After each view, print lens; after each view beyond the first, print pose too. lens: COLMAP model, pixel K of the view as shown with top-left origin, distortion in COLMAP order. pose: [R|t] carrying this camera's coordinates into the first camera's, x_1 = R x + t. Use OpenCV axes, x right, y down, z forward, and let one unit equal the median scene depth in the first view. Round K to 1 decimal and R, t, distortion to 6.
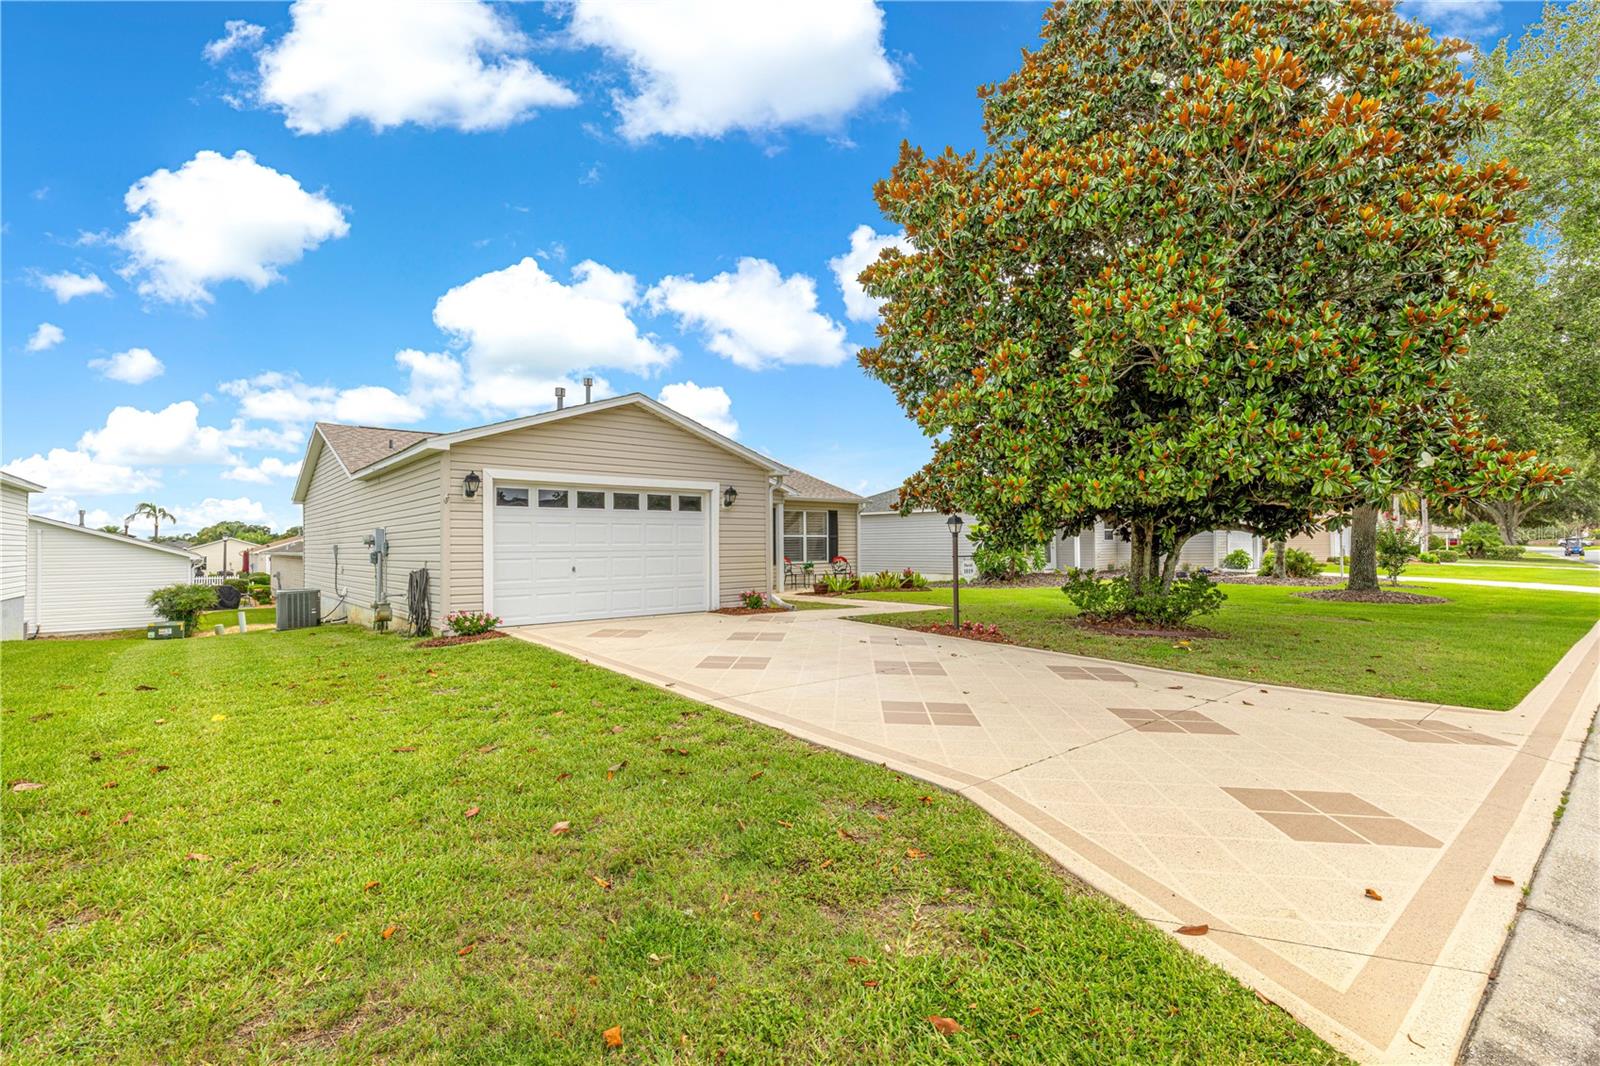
lens RADIAL K [[736.1, 0, 786.9], [0, 736.1, 545.1], [0, 0, 1]] dist [0.002737, 0.000077]
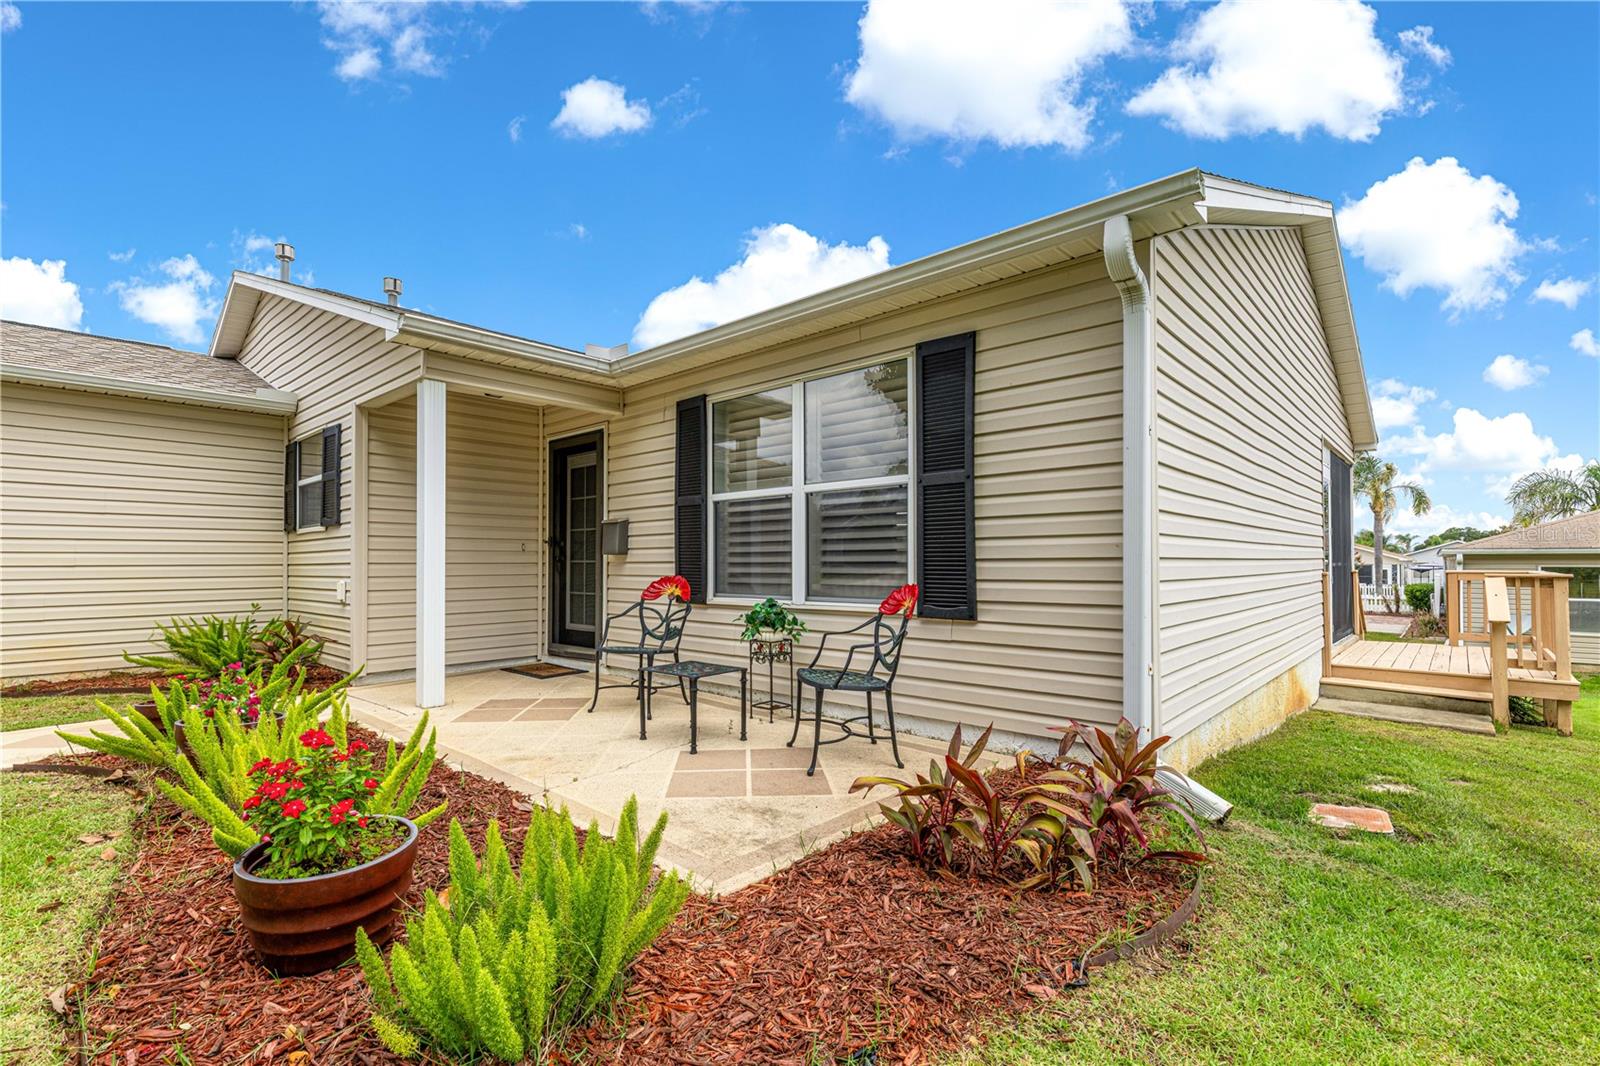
lens RADIAL K [[717.5, 0, 800.4], [0, 717.5, 544.4], [0, 0, 1]] dist [0.005815, 0.000064]
pose [[0.151184, -0.017097, -0.988358, 0.401012], [0.005483, 0.999850, -0.016457, 0.014287], [0.988490, -0.002931, 0.151255, 1.596890]]
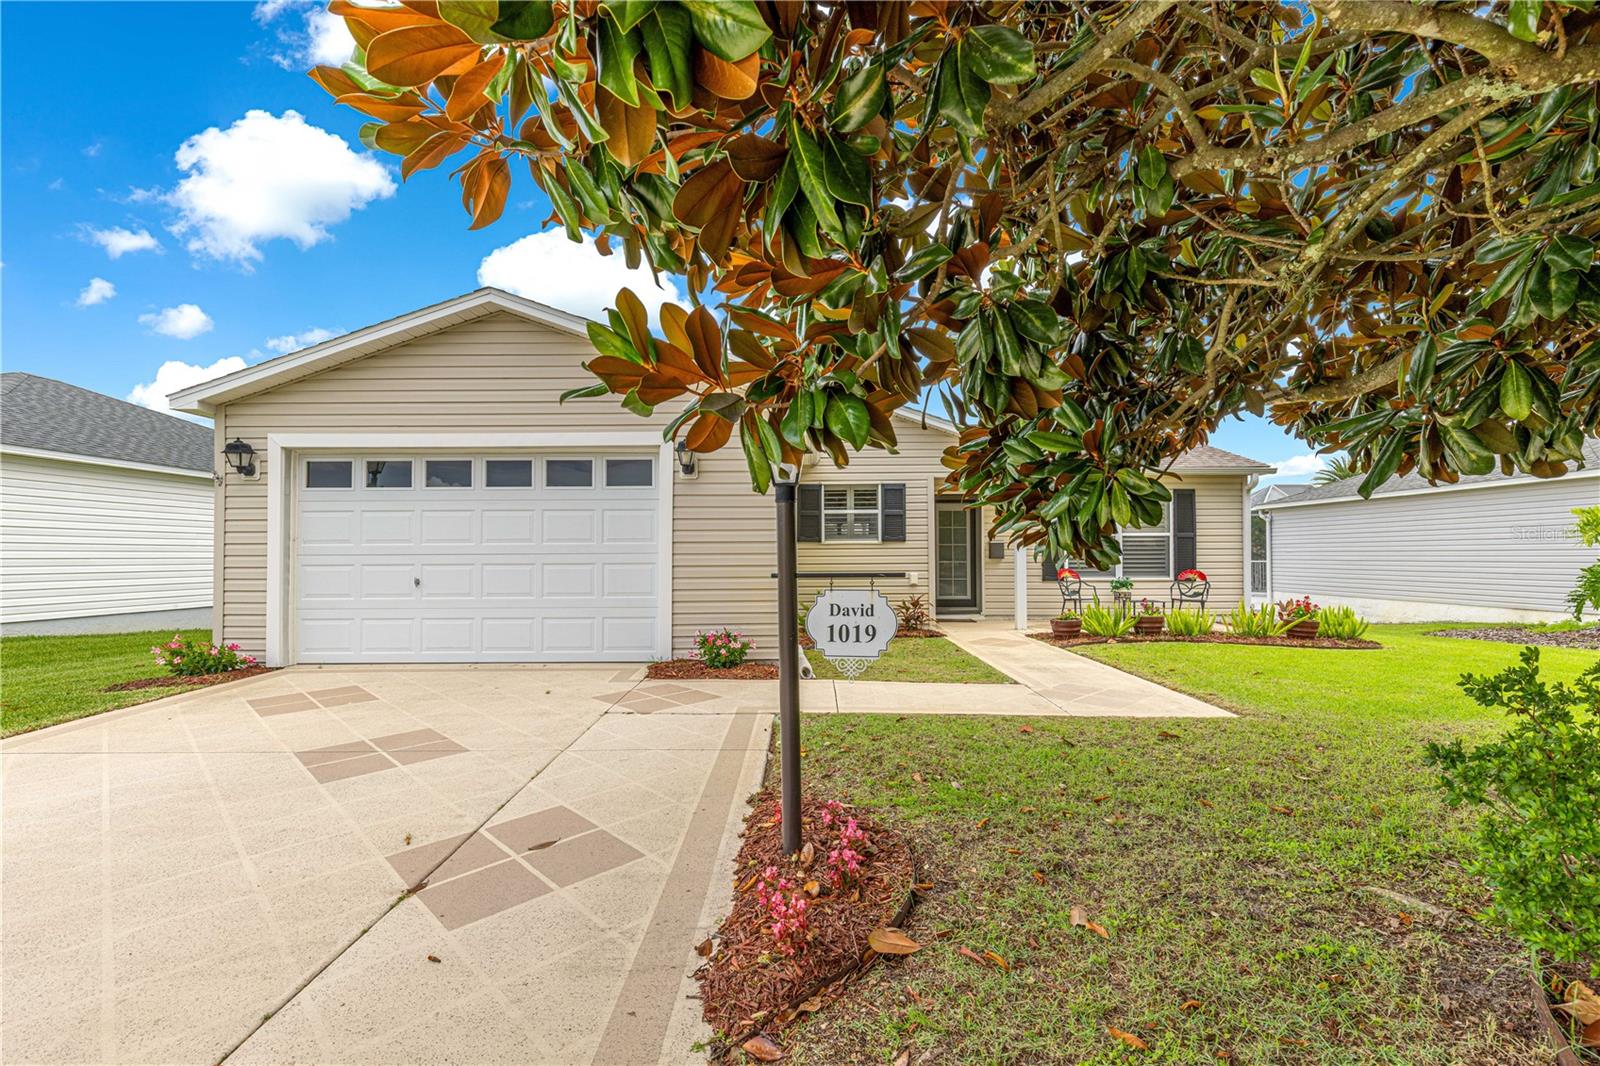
lens RADIAL K [[729.6, 0, 796.3], [0, 729.6, 544.8], [0, 0, 1]] dist [0.011957, 0.000172]
pose [[0.766357, -0.008652, -0.642357, 0.333380], [-0.000864, 0.999895, -0.014499, 0.008308], [0.642414, 0.011667, 0.766269, 0.641098]]
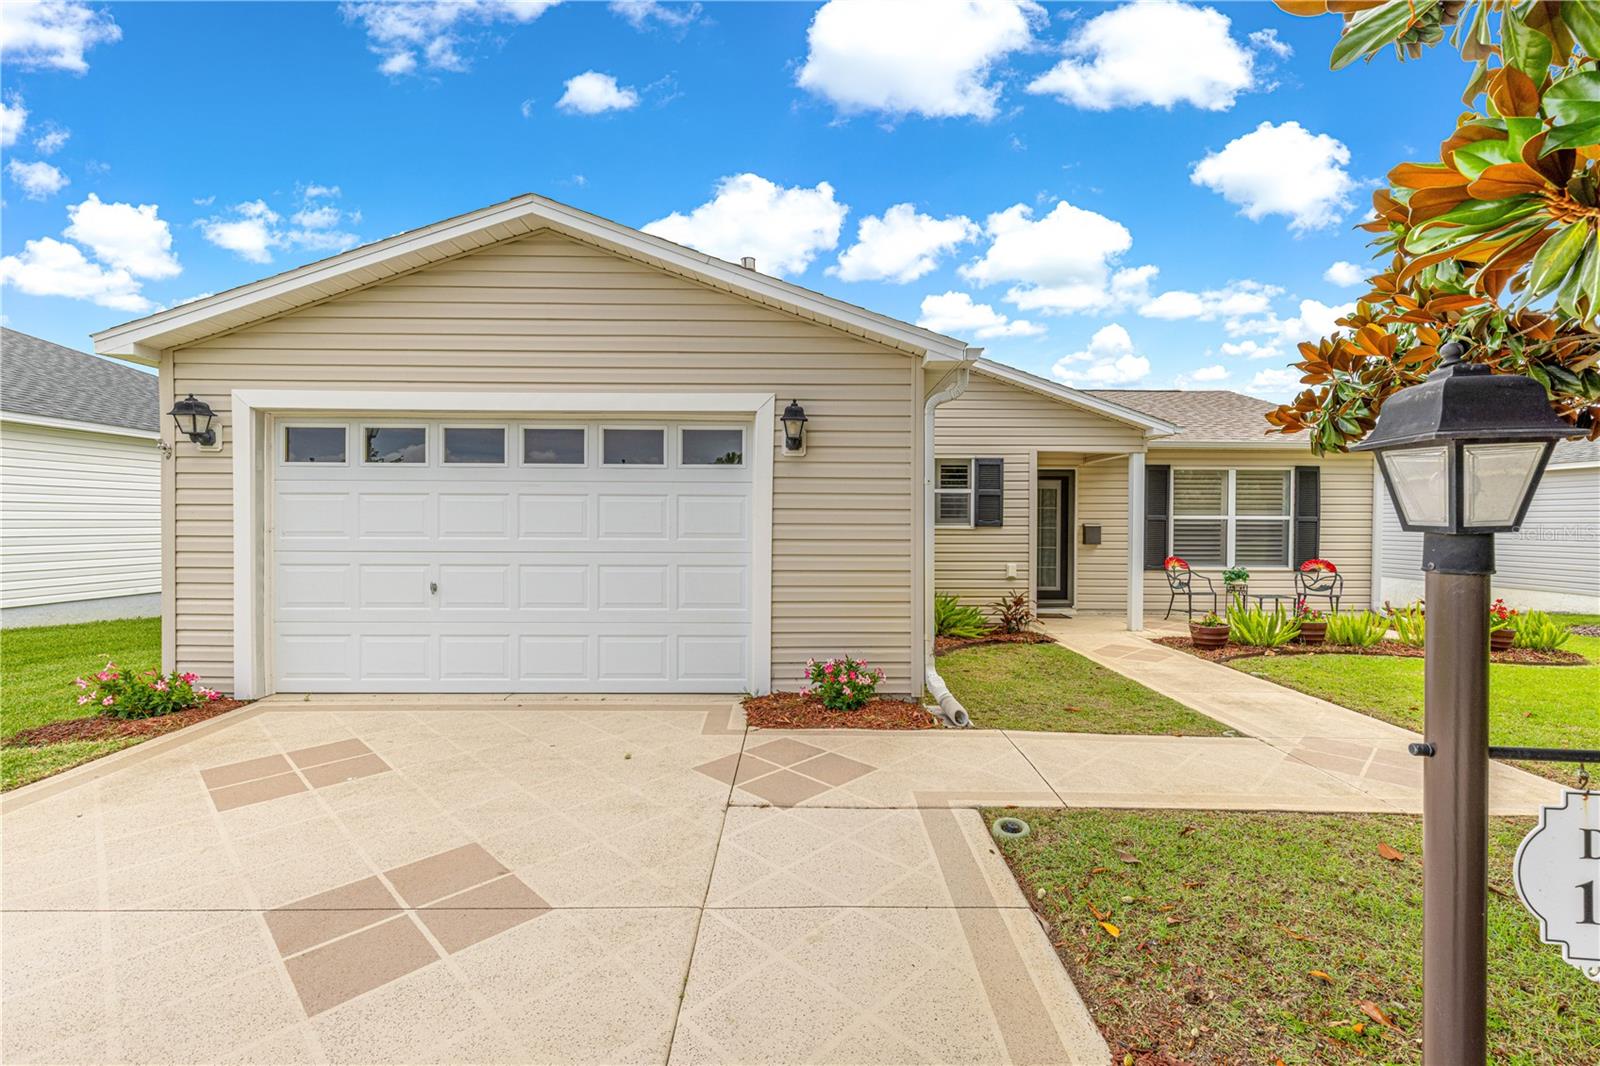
lens RADIAL K [[728.3, 0, 800.0], [0, 728.3, 533.0], [0, 0, 1]] dist [0.011723, -0.000183]
pose [[0.777580, 0.019744, -0.628474, 0.183015], [-0.009661, 0.999764, 0.019455, -0.013472], [0.628709, -0.009056, 0.777588, 0.687813]]
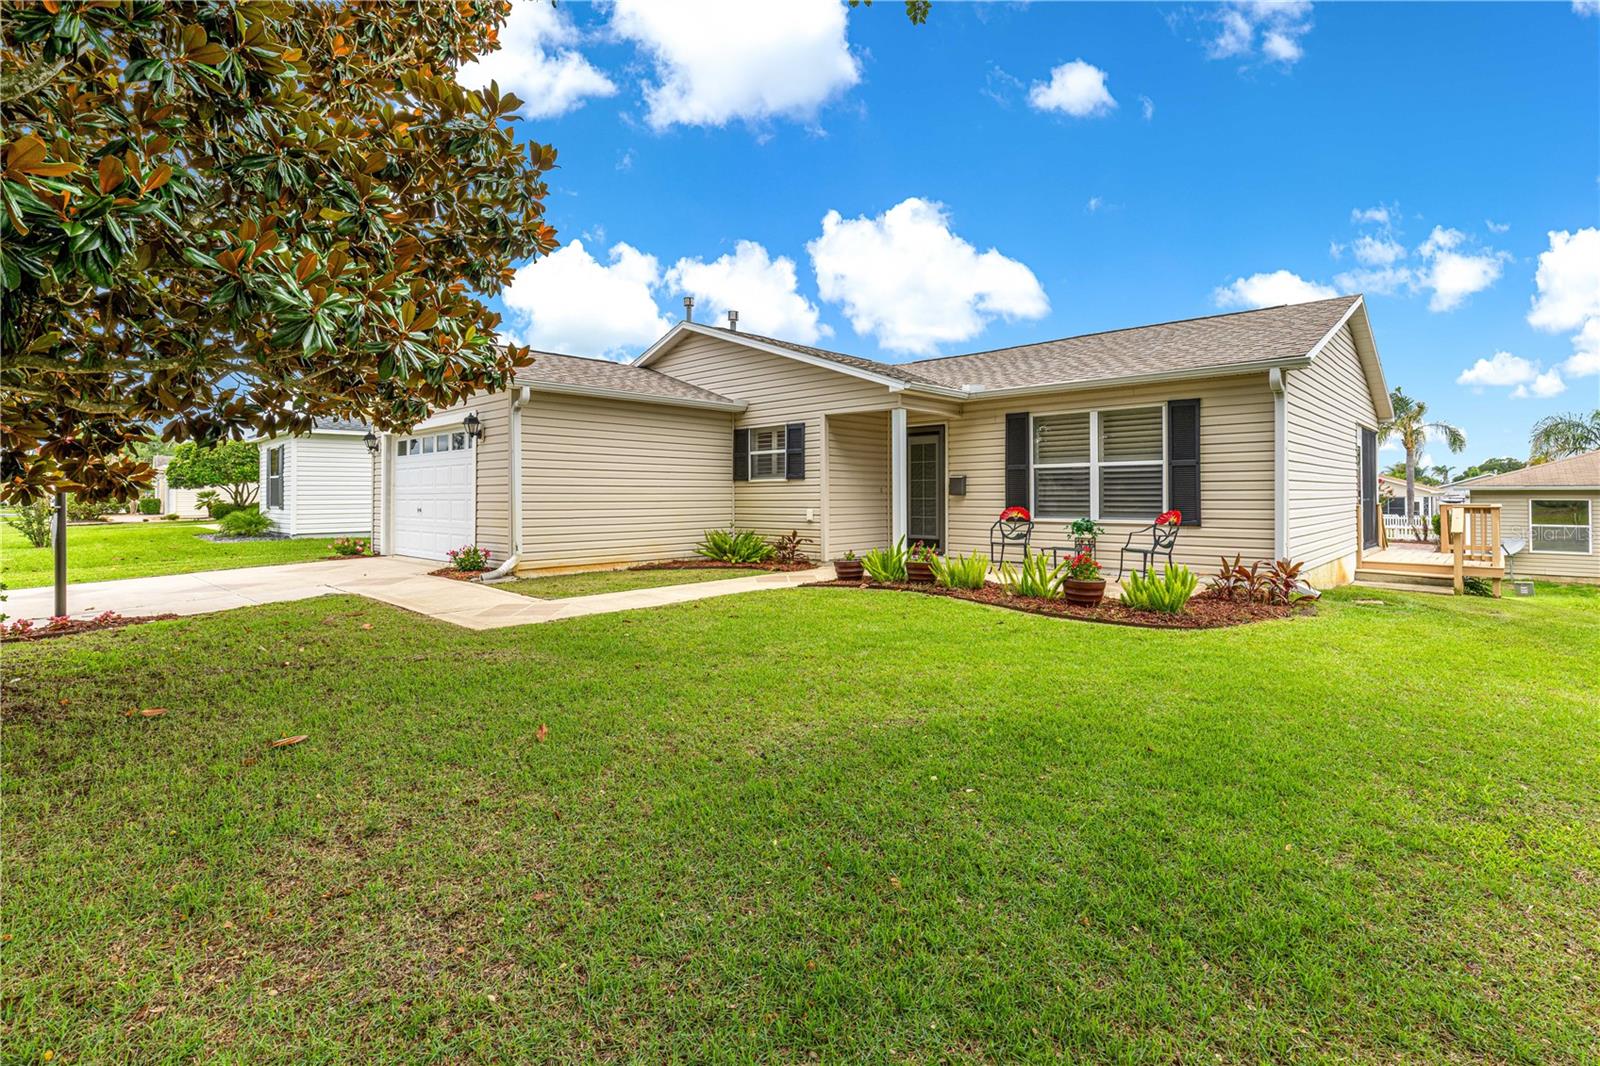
lens RADIAL K [[725.1, 0, 806.4], [0, 725.1, 477.1], [0, 0, 1]] dist [0.001264, 0.000182]
pose [[0.129412, -0.015513, -0.991470, 0.744128], [0.005750, 0.999873, -0.014894, 0.002855], [0.991574, -0.003774, 0.129485, 1.259377]]
